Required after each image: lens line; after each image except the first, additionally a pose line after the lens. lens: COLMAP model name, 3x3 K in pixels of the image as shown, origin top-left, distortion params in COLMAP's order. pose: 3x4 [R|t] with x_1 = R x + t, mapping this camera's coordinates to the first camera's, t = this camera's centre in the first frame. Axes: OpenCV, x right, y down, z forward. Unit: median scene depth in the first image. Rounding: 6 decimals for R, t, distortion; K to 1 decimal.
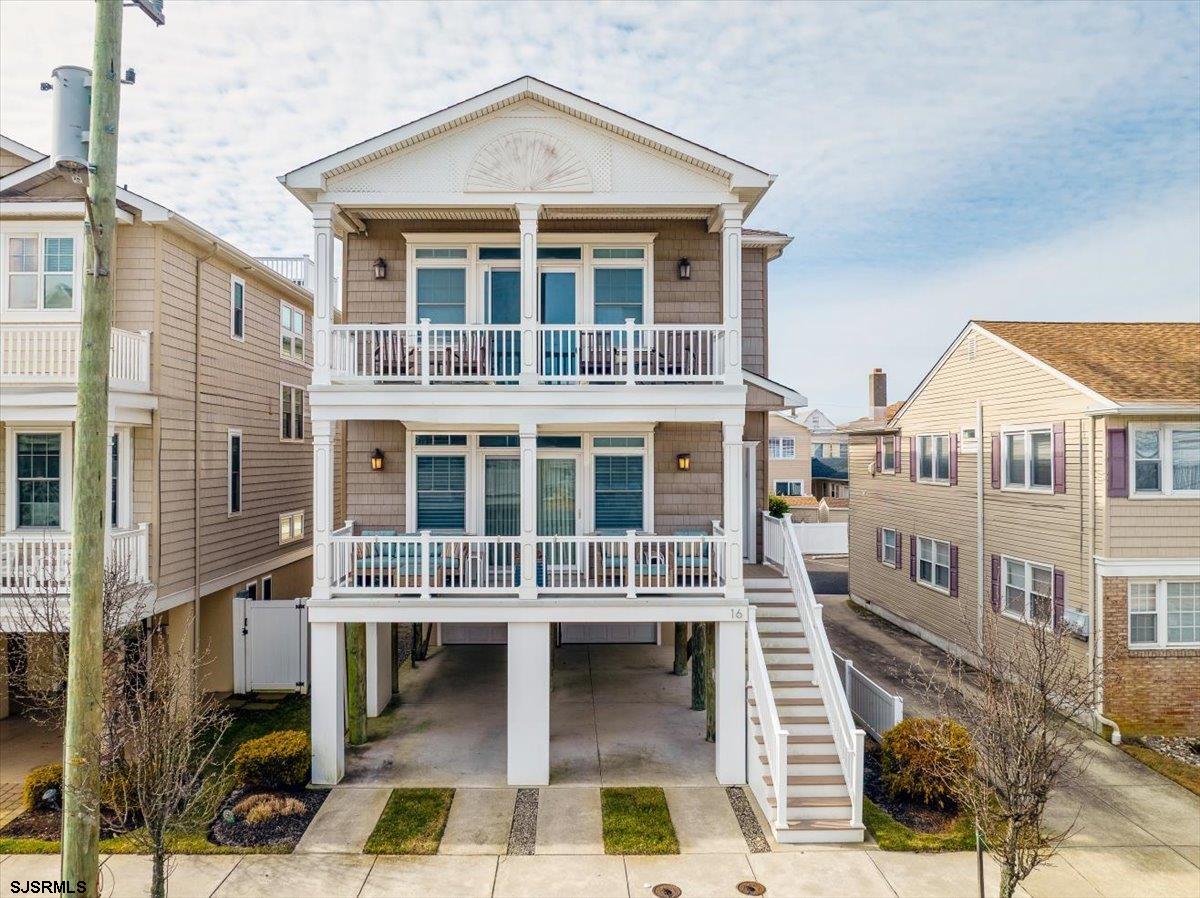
lens RADIAL K [[868.4, 0, 600.8], [0, 868.4, 425.1], [0, 0, 1]] dist [-0.037164, 0.001585]
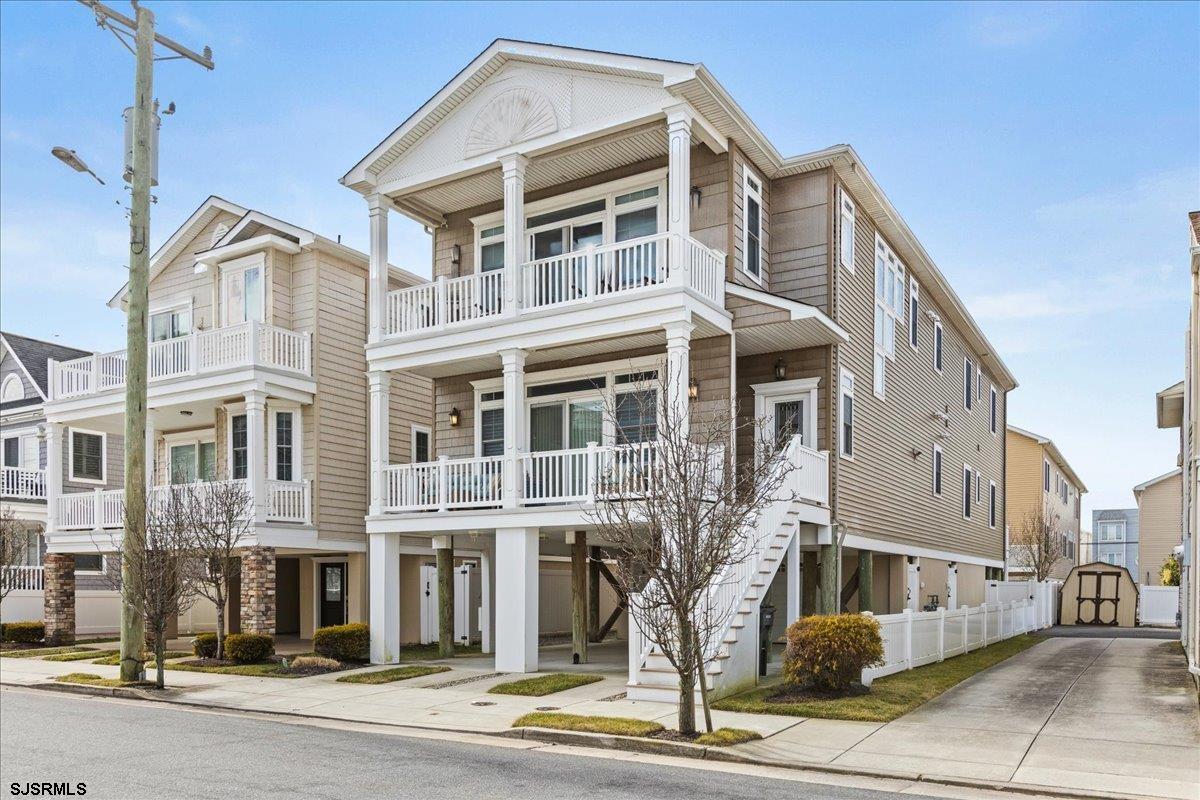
lens RADIAL K [[937.5, 0, 599.1], [0, 937.5, 571.7], [0, 0, 1]] dist [0.004821, -0.001570]
pose [[0.848246, -0.008369, -0.529536, 0.640068], [0.019131, 0.999707, 0.014846, 0.259186], [0.529256, -0.022724, 0.848158, 0.026006]]
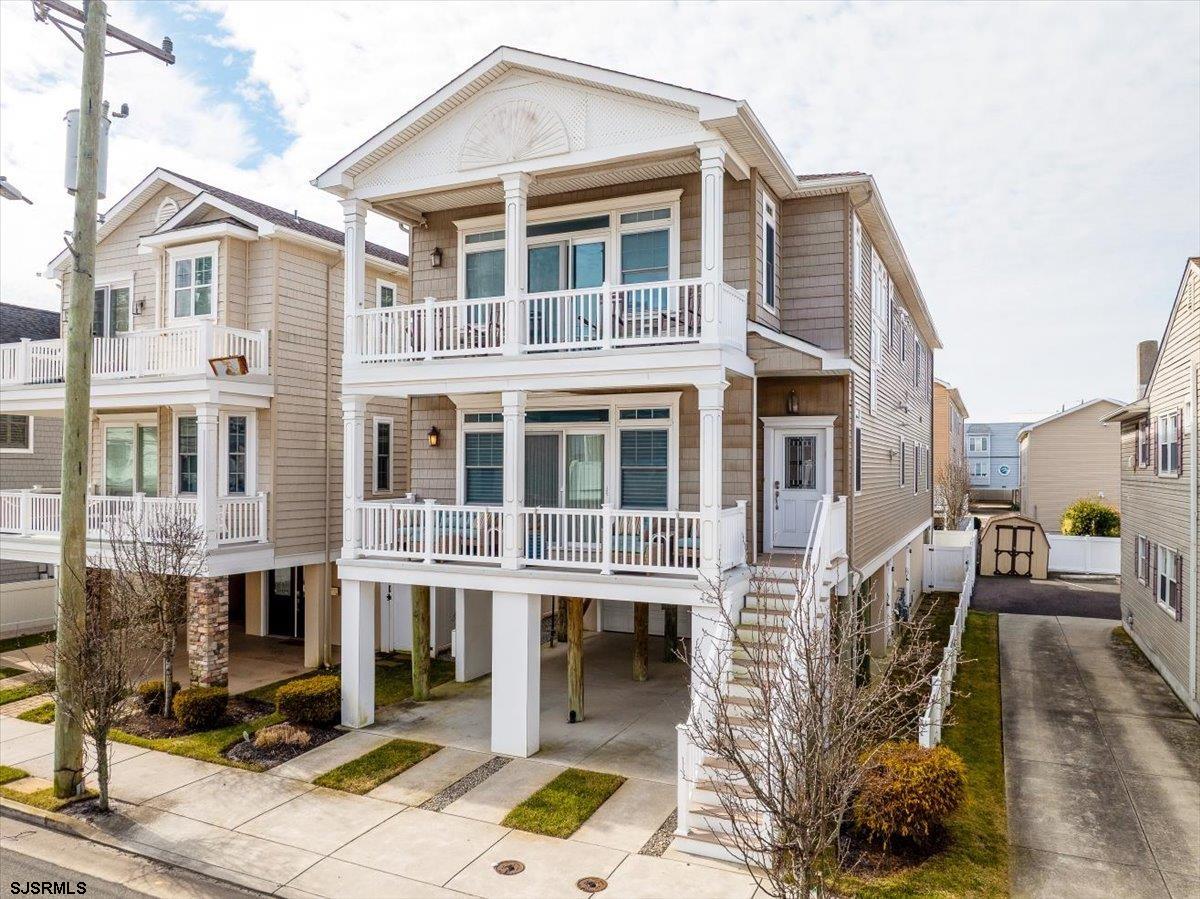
lens RADIAL K [[870.3, 0, 600.0], [0, 870.3, 449.5], [0, 0, 1]] dist [-0.044143, 0.004491]
pose [[0.899626, -0.004592, -0.436637, 0.436184], [0.009301, 0.999919, 0.008649, 0.053548], [0.436562, -0.011842, 0.899596, 0.141806]]
